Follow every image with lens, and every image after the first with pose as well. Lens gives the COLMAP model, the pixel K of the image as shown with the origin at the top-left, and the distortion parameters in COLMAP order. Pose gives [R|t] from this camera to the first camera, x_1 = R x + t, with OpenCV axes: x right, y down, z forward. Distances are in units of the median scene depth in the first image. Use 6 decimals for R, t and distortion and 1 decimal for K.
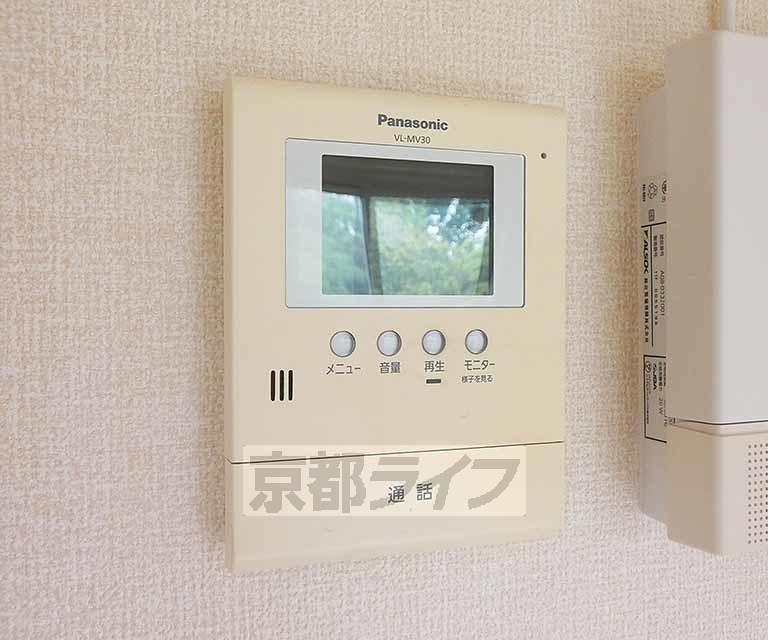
lens RADIAL K [[754.0, 0, 384.0], [0, 754.0, 320.0], [0, 0, 1]] dist [-0.003973, -0.009151]
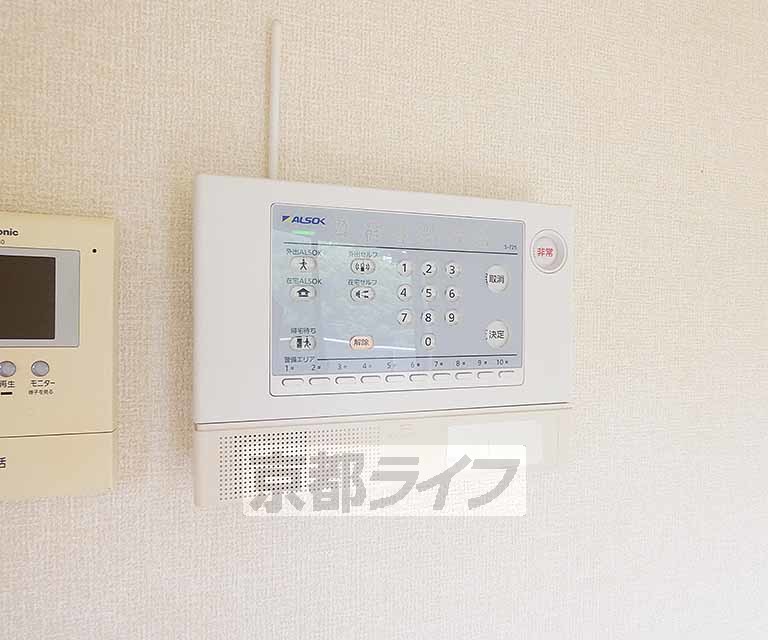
lens RADIAL K [[551.4, 0, 384.0], [0, 551.4, 320.0], [0, 0, 1]] dist [-0.000999, -0.001300]
pose [[0.999783, 0.019938, -0.006024, 0.831233], [-0.019929, 0.999800, 0.001457, -0.087523], [0.006052, -0.001337, 0.999981, -0.149836]]
